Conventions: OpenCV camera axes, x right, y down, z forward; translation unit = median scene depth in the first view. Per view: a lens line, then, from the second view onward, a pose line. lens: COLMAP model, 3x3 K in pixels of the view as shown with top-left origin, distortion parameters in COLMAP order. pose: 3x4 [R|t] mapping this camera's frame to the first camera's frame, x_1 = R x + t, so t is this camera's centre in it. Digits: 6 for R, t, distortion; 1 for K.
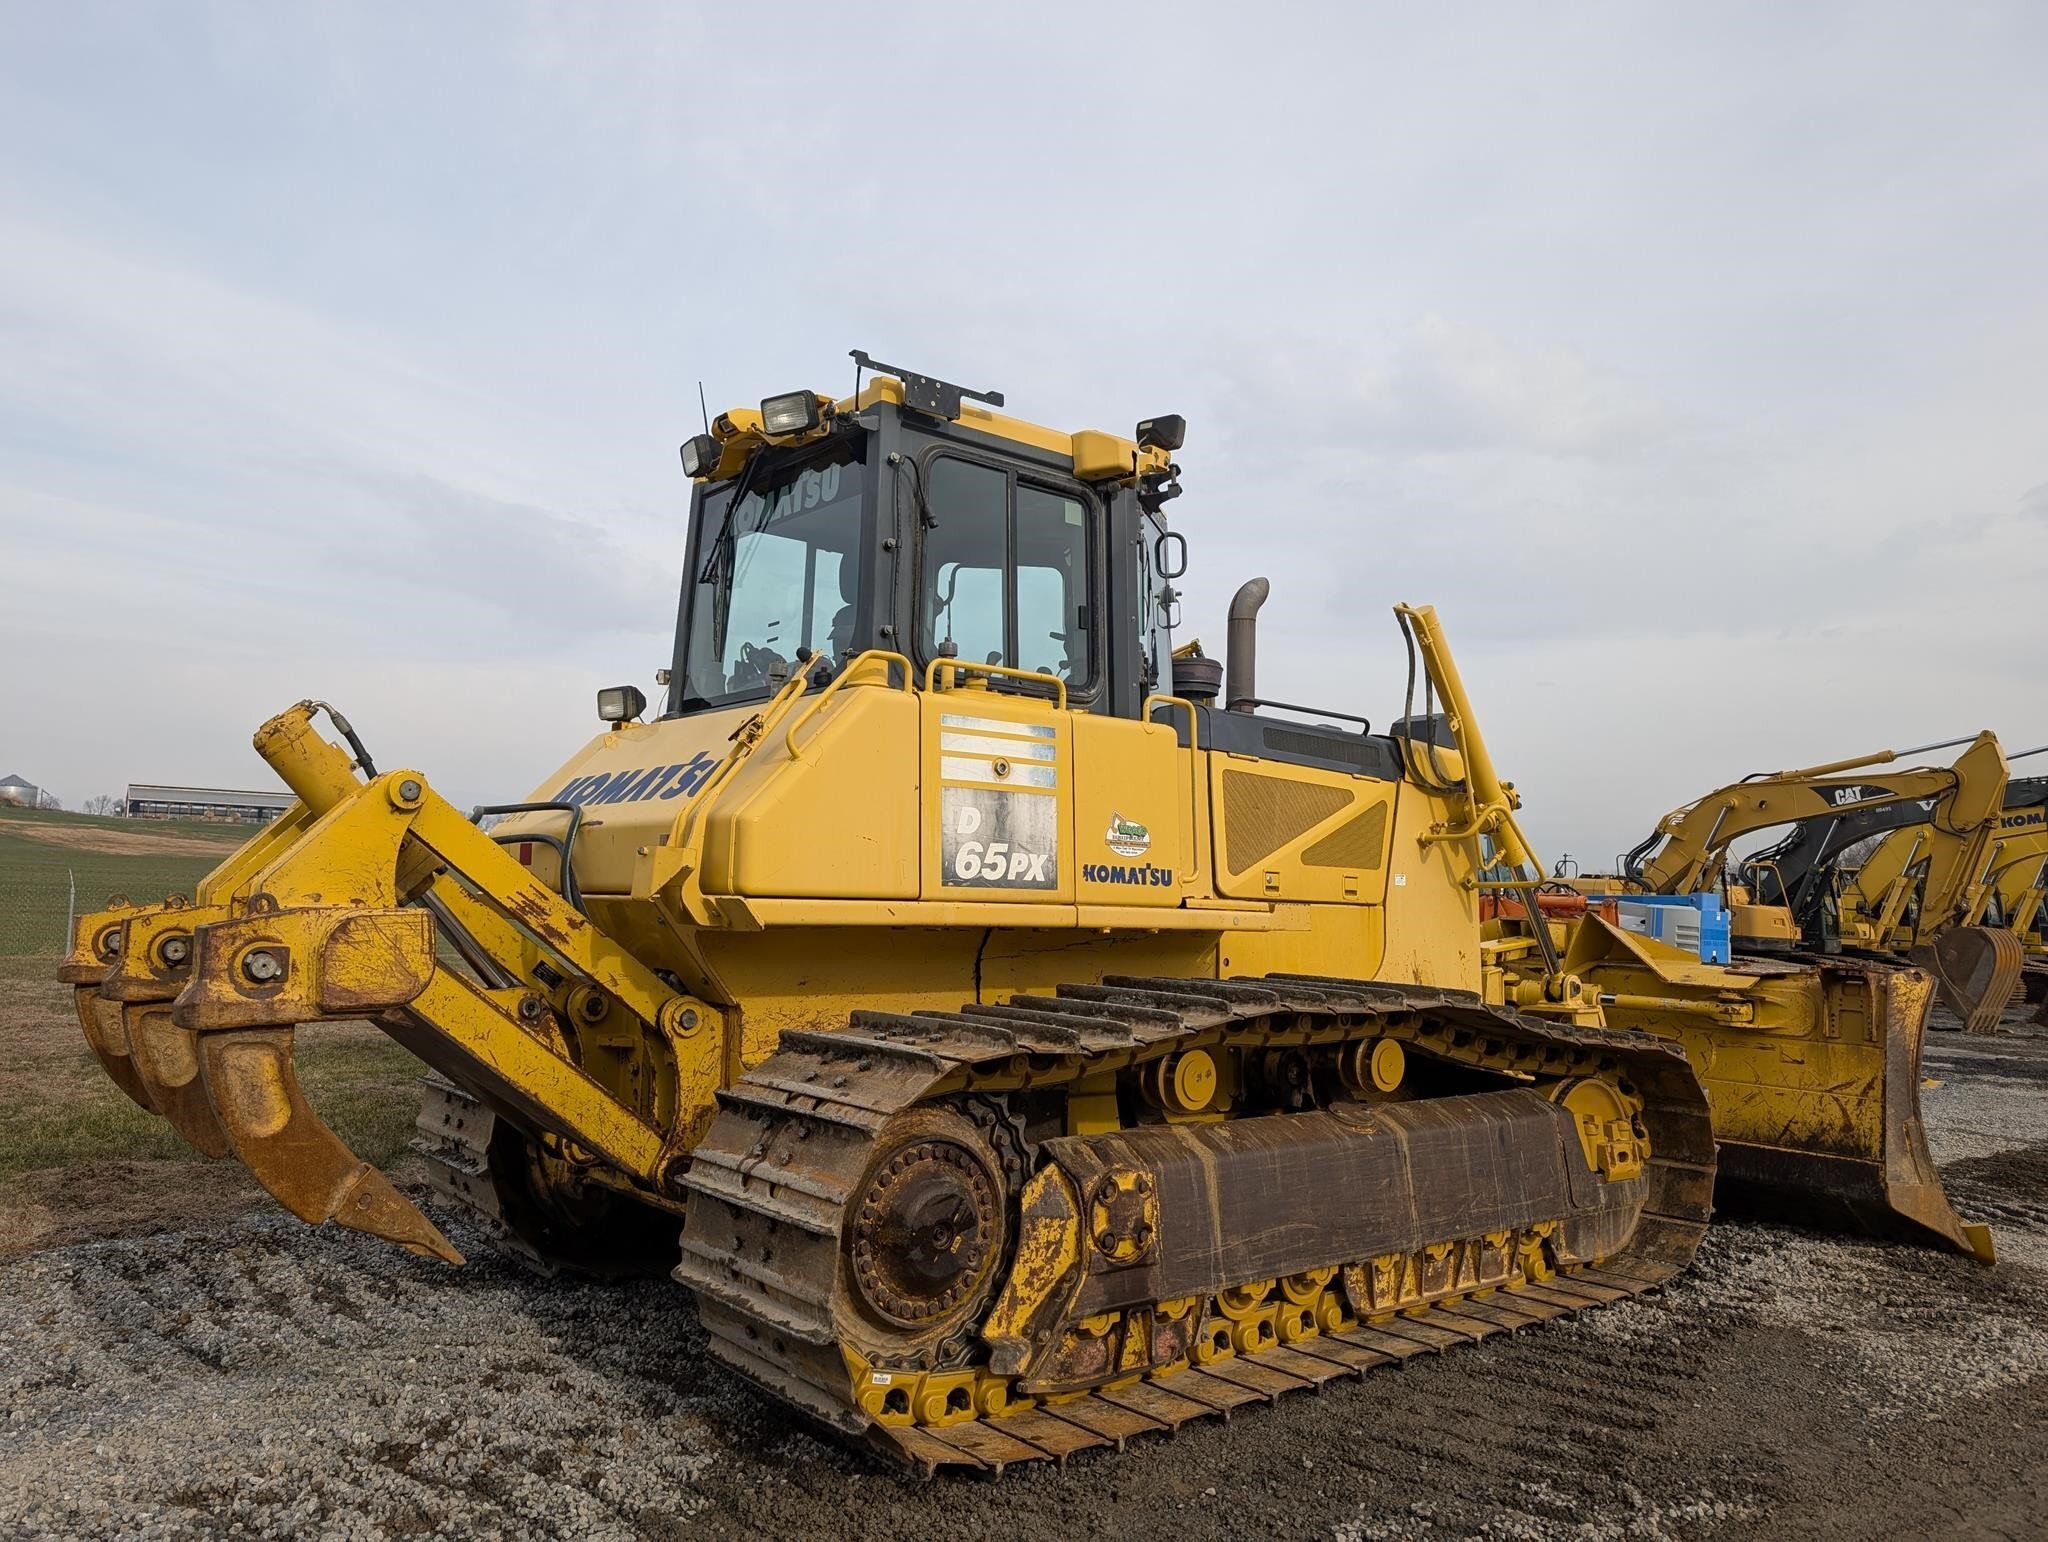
lens RADIAL K [[1451.3, 0, 997.6], [0, 1451.3, 744.0], [0, 0, 1]] dist [0.023723, -0.019877]
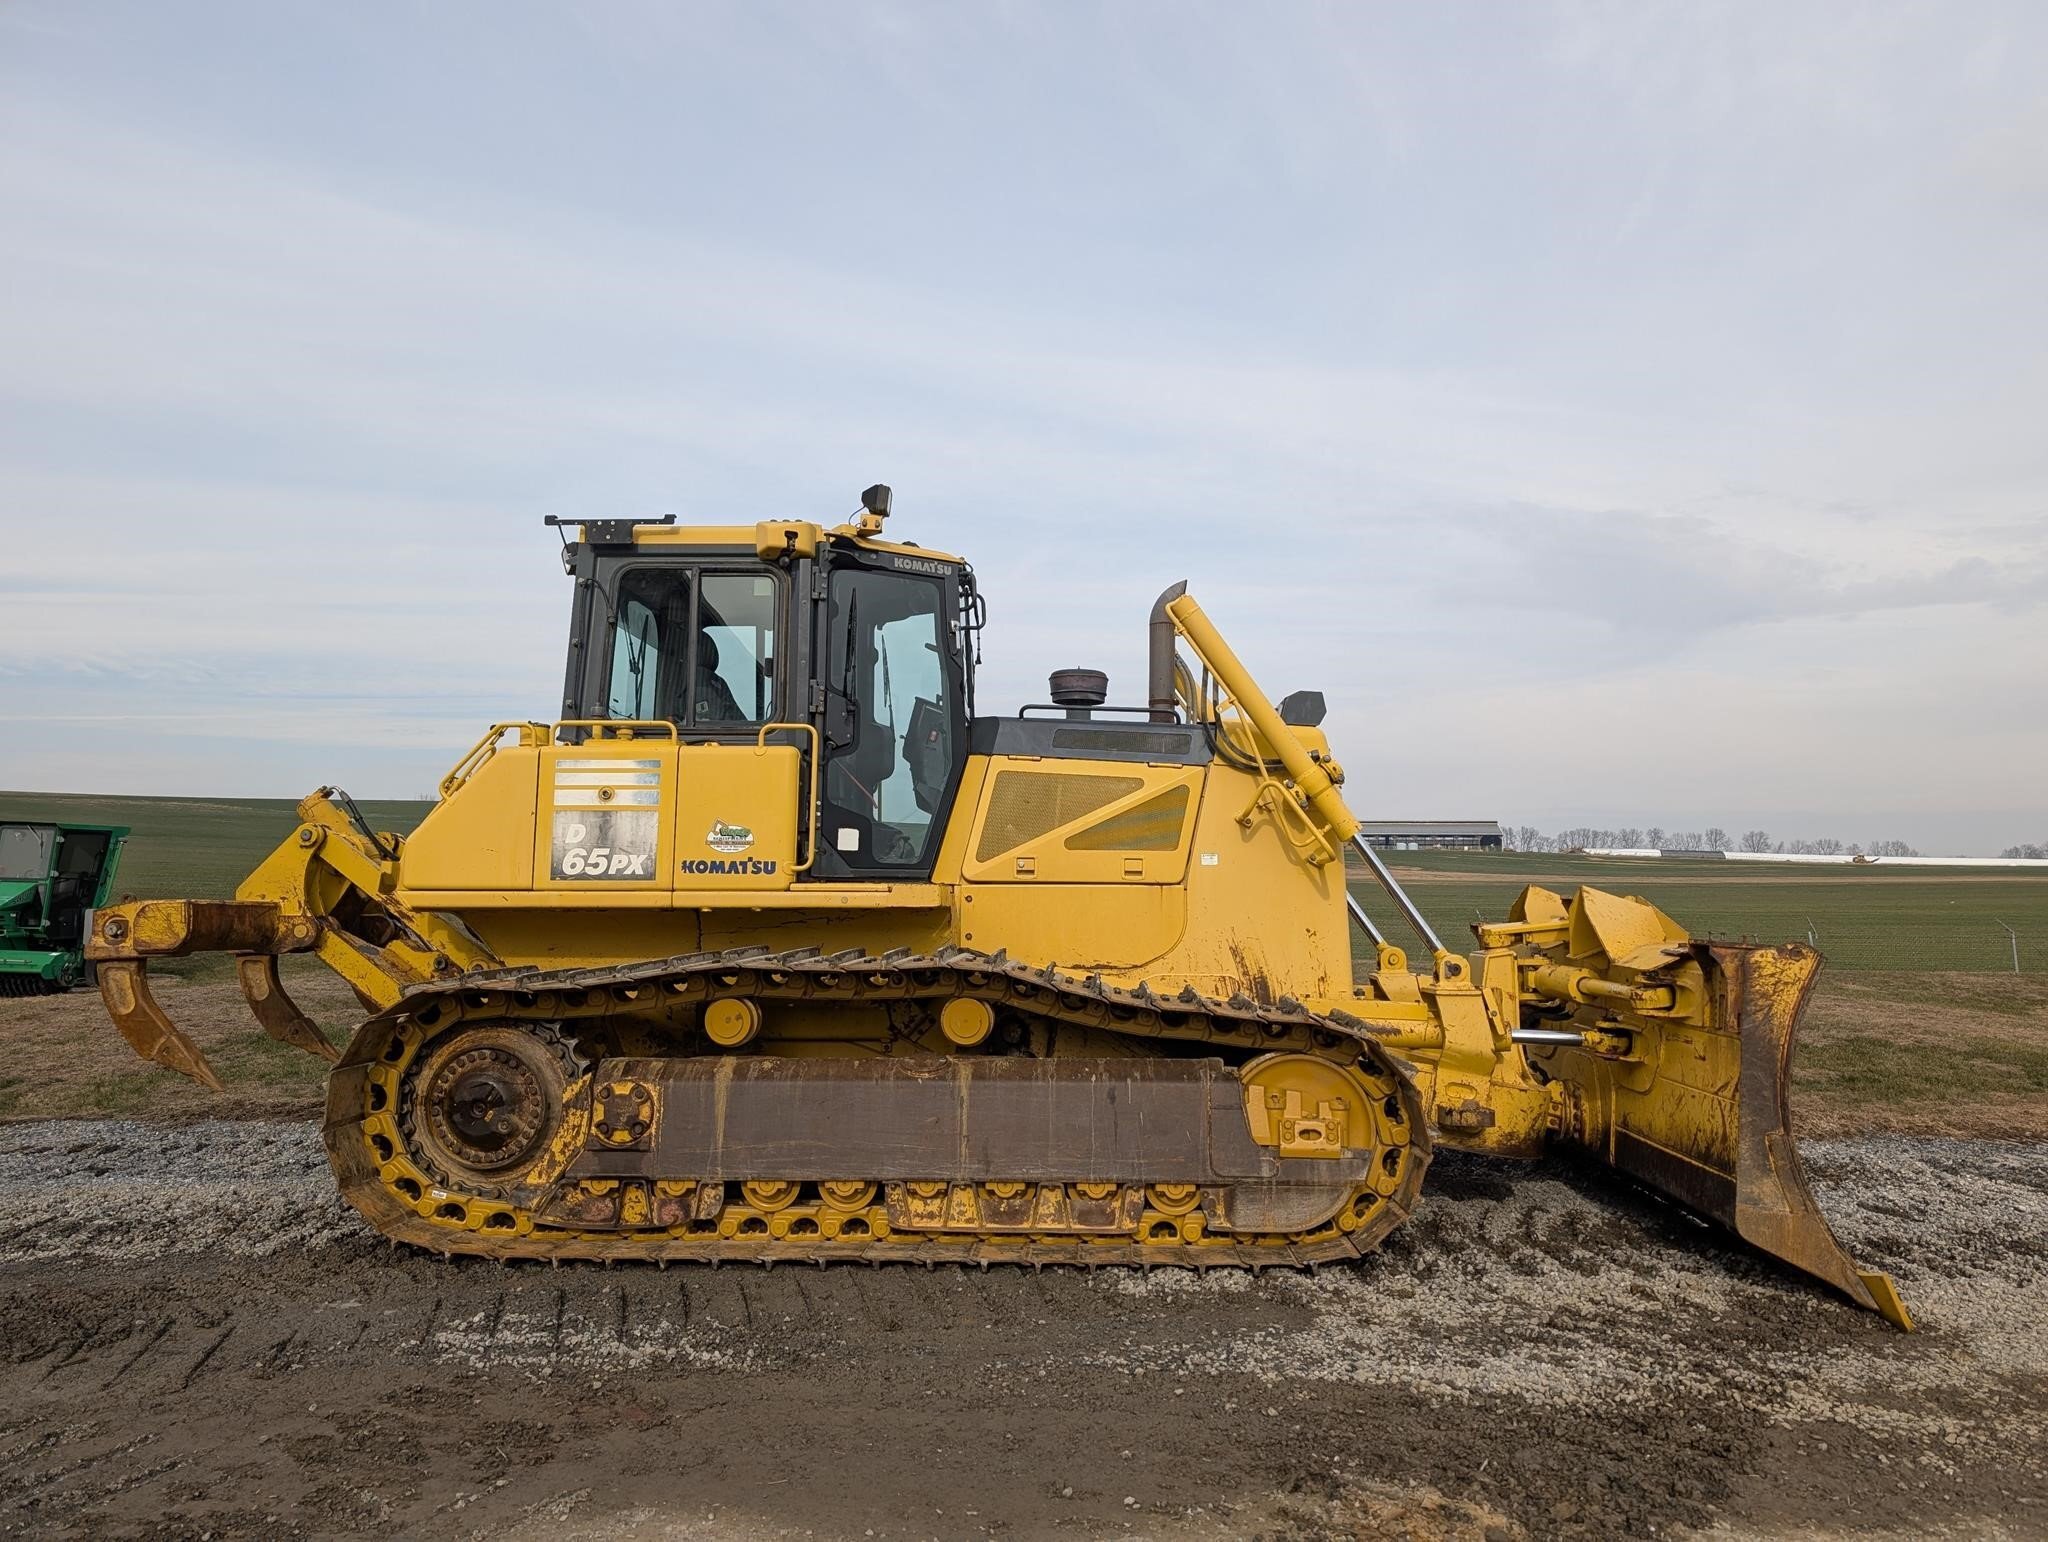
lens RADIAL K [[1453.5, 0, 1043.8], [0, 1453.5, 784.6], [0, 0, 1]] dist [0.016051, -0.008304]
pose [[0.757948, -0.076881, -0.647769, 1.218720], [0.087744, 0.996022, -0.015545, 0.065260], [0.646387, -0.045056, 0.761678, 0.203190]]
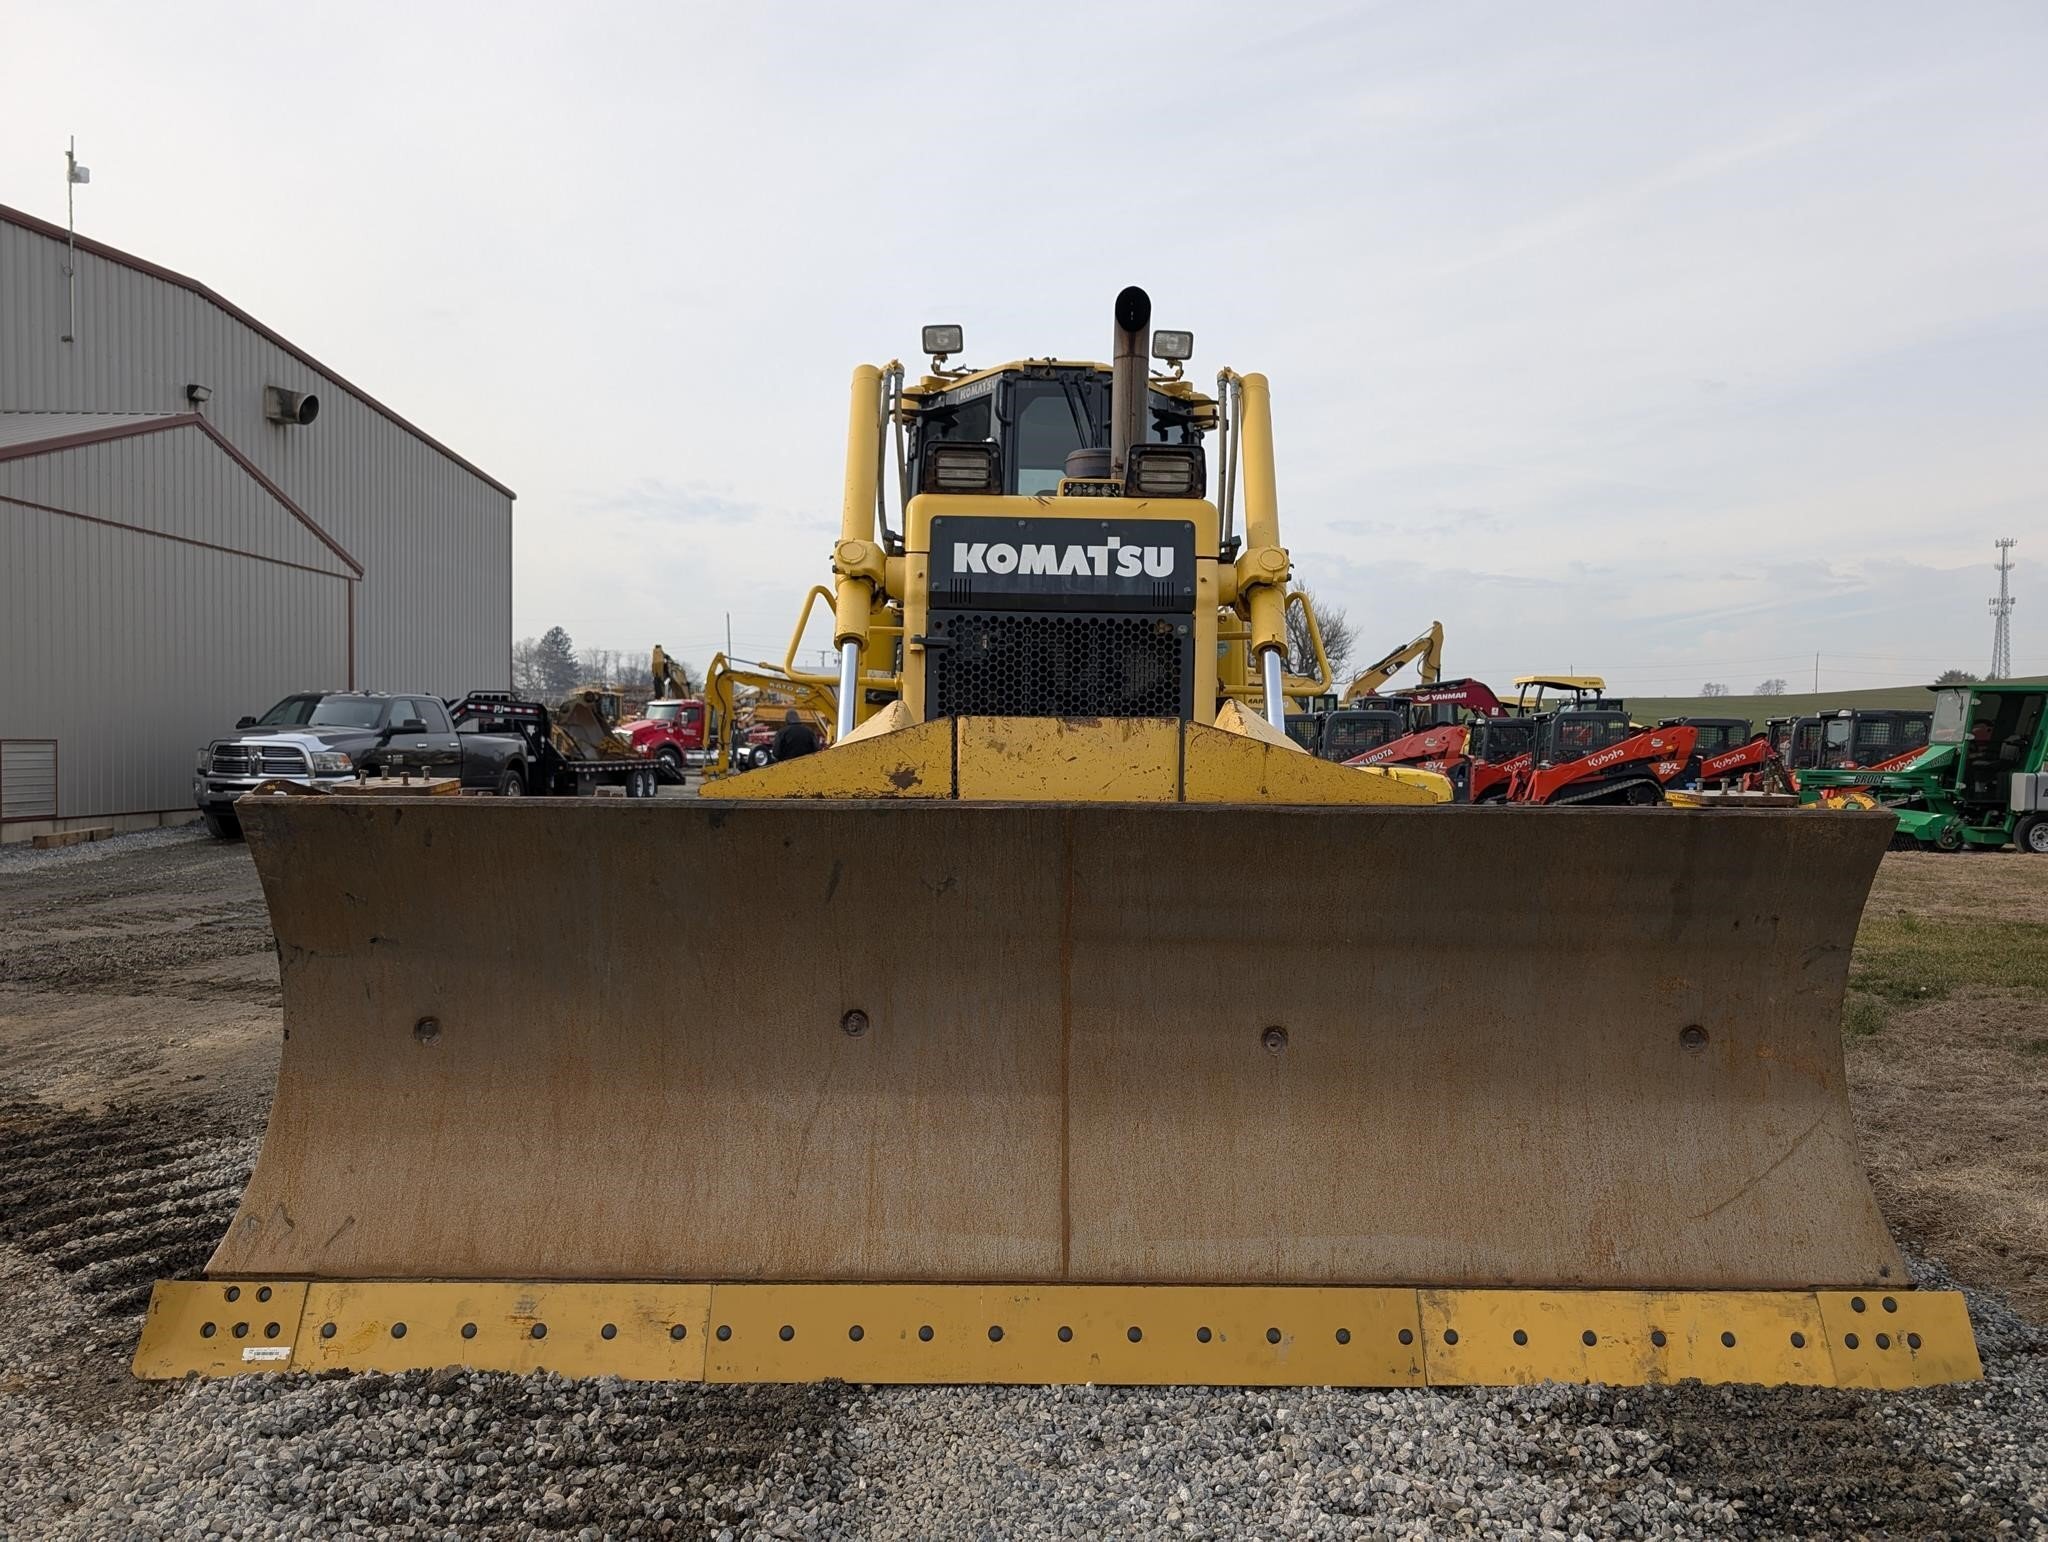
lens RADIAL K [[1467.5, 0, 1103.5], [0, 1467.5, 802.1], [0, 0, 1]] dist [0.005472, -0.000726]
pose [[-0.611753, -0.008087, -0.791008, 1.238964], [0.054845, 0.997108, -0.052610, 0.295496], [0.789145, -0.075568, -0.609540, 2.243666]]
